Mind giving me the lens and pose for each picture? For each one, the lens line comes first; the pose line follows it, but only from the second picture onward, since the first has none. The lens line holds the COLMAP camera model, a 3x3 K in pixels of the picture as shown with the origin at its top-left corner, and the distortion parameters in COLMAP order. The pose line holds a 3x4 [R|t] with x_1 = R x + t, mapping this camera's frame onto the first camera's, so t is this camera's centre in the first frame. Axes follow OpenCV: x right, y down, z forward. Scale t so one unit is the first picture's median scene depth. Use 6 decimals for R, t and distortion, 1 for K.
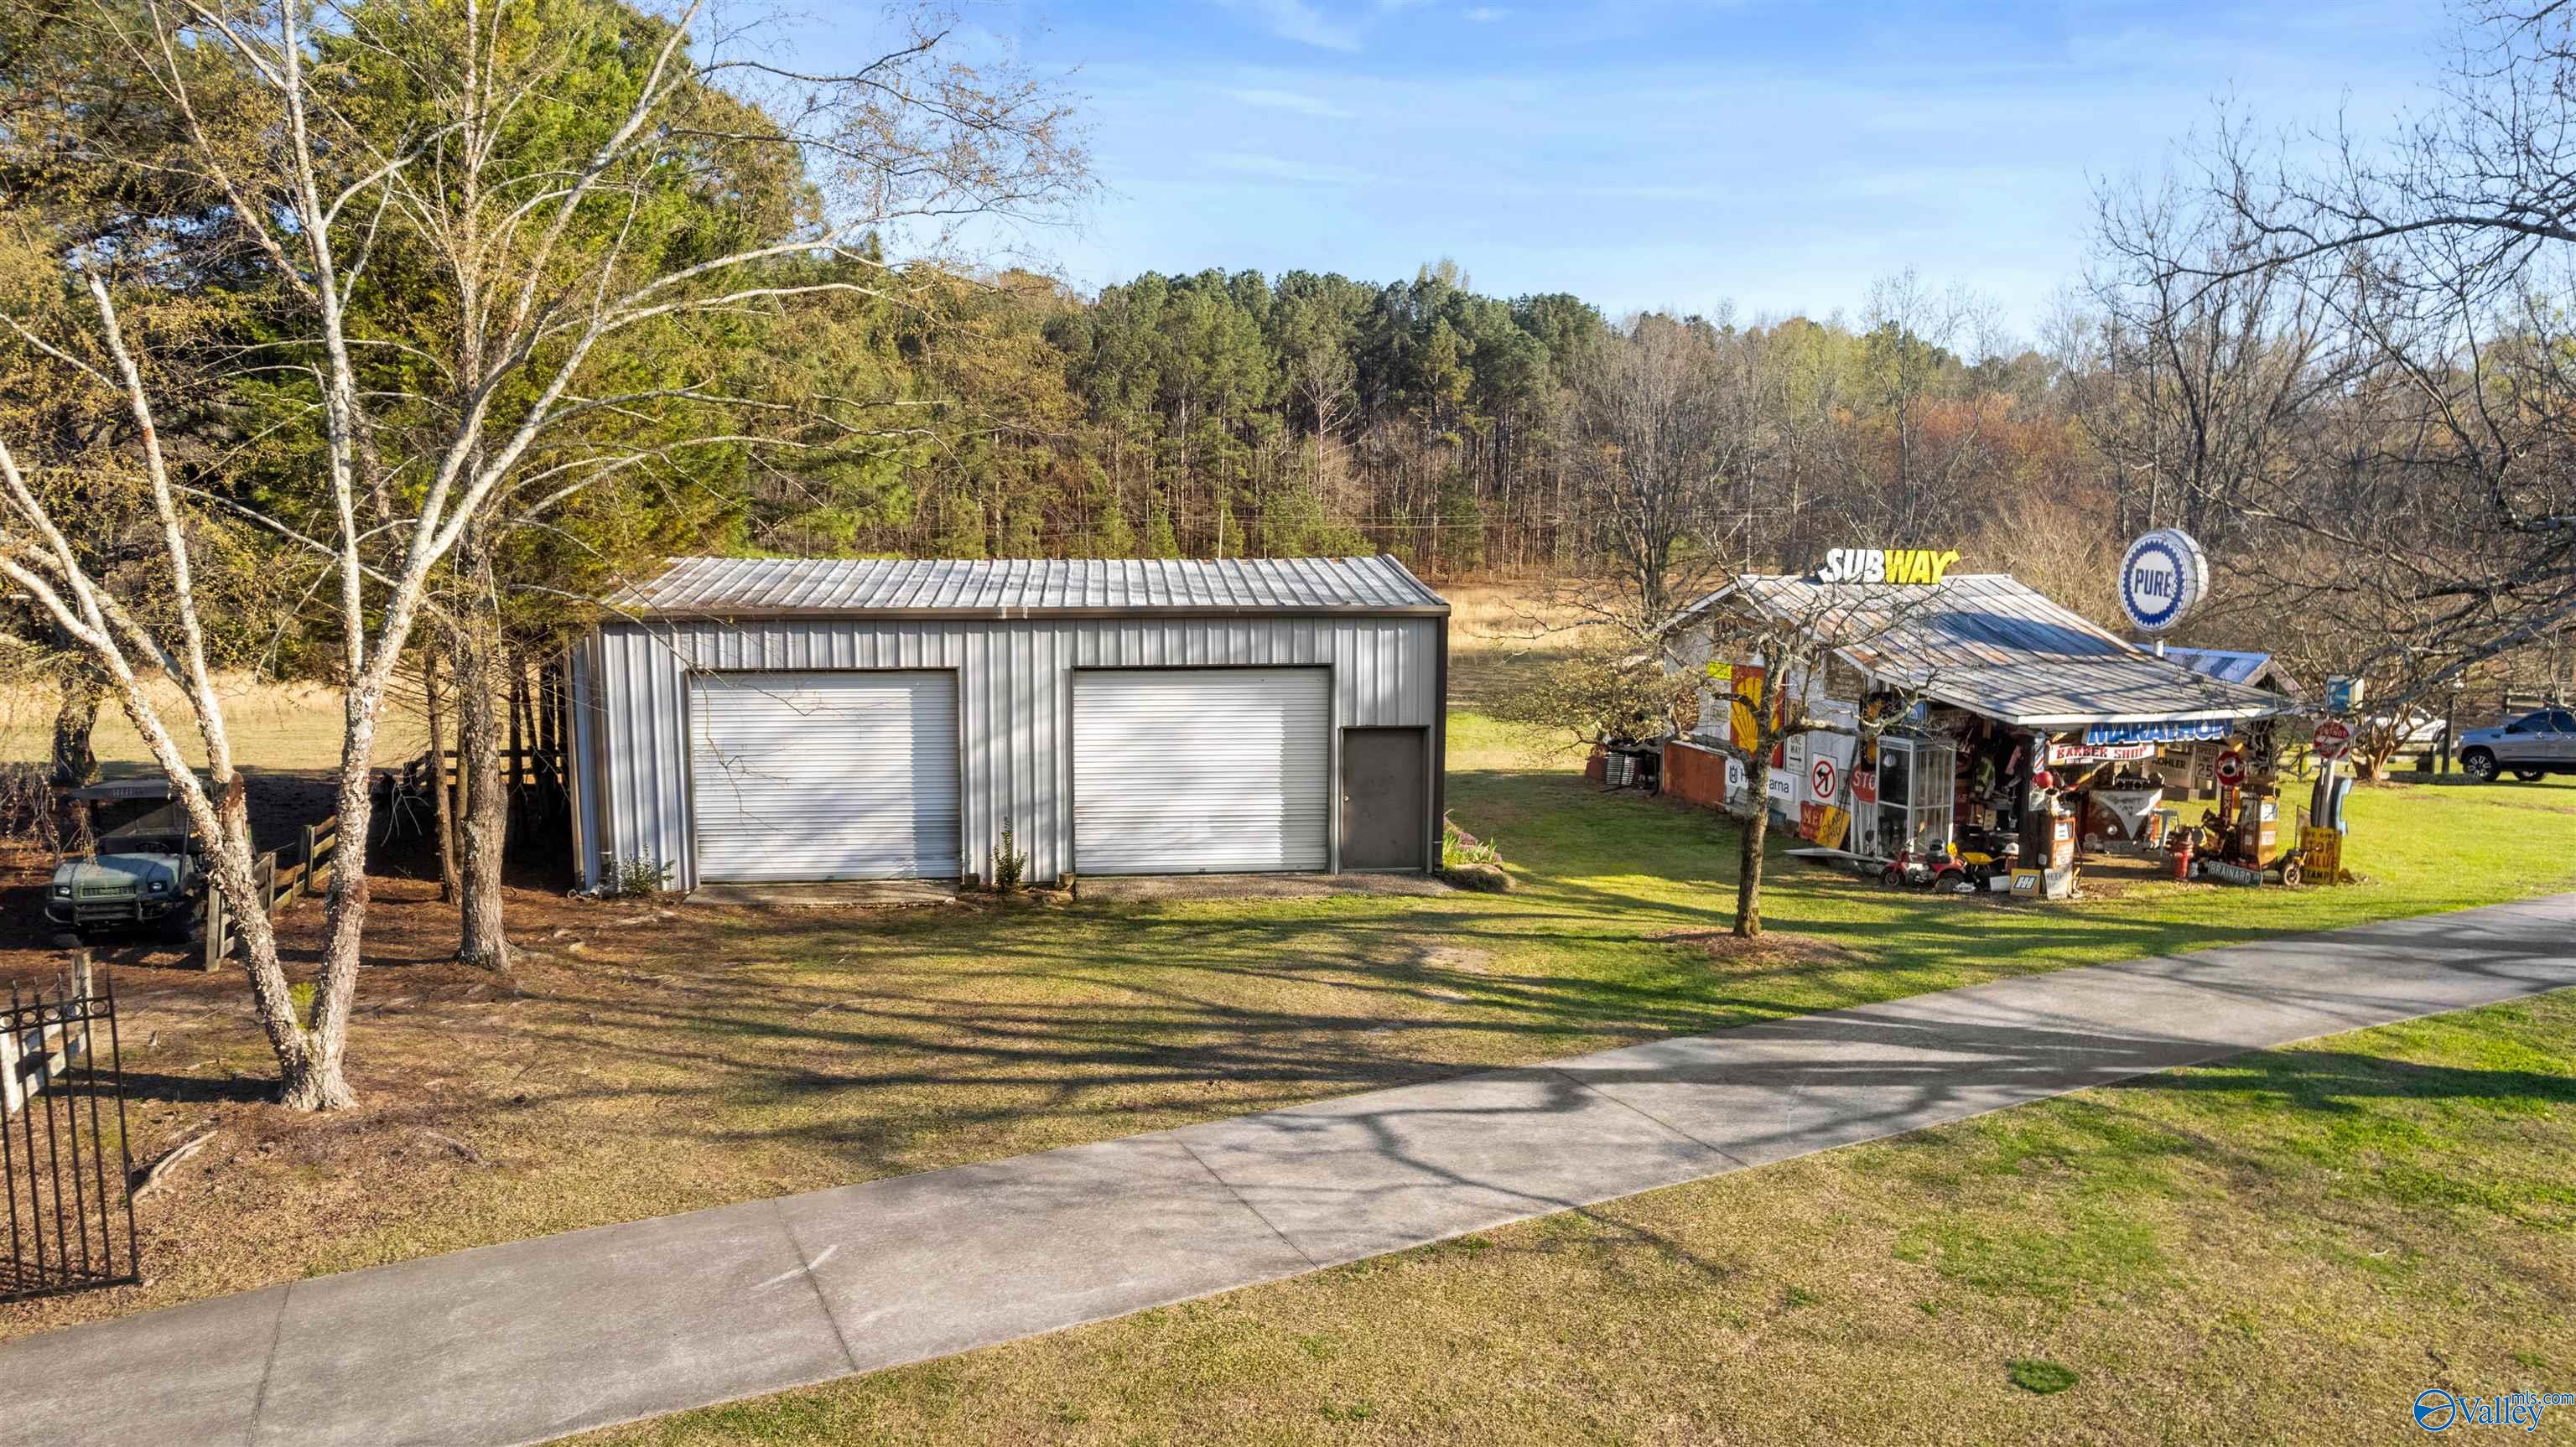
lens RADIAL K [[1657.6, 0, 1284.9], [0, 1657.6, 776.3], [0, 0, 1]] dist [-0.054450, 0.021335]
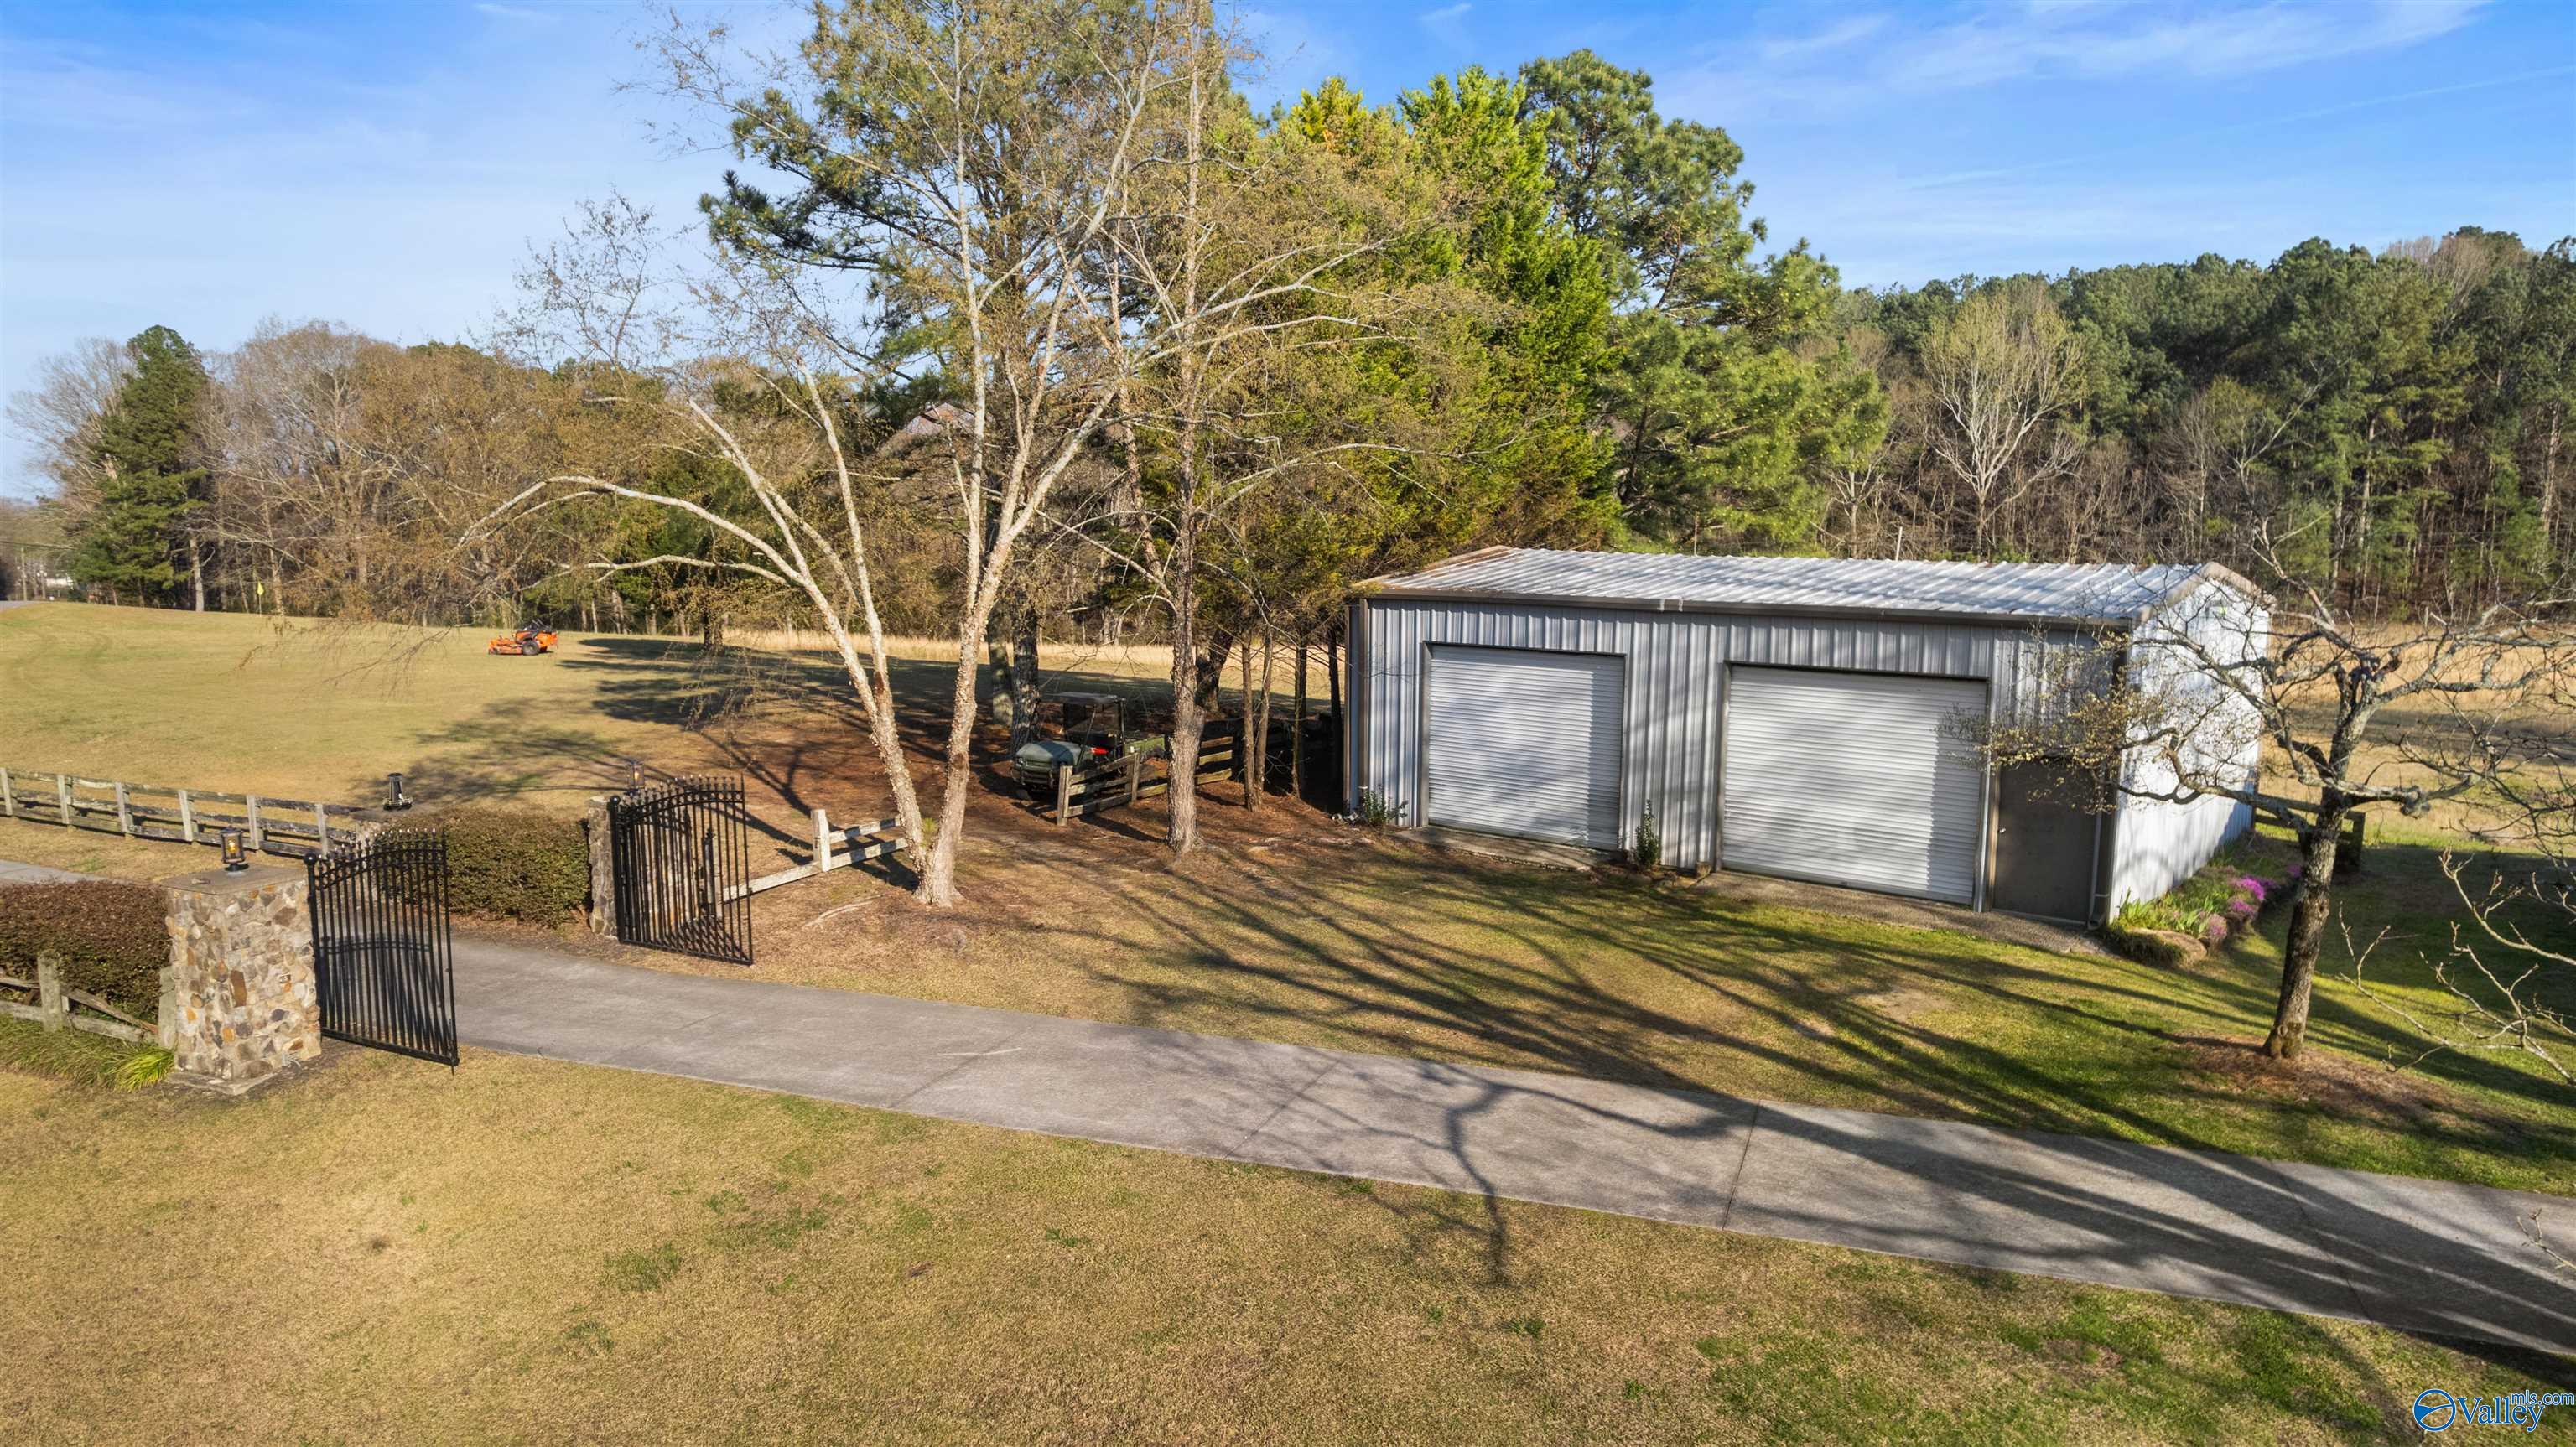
lens RADIAL K [[1673.7, 0, 1288.0], [0, 1673.7, 723.5], [0, 0, 1]] dist [-0.052790, 0.044218]
pose [[0.672766, 0.090967, -0.734242, 0.554712], [-0.117162, 0.992989, 0.015671, -0.015812], [0.730520, 0.075482, 0.678707, 0.140944]]
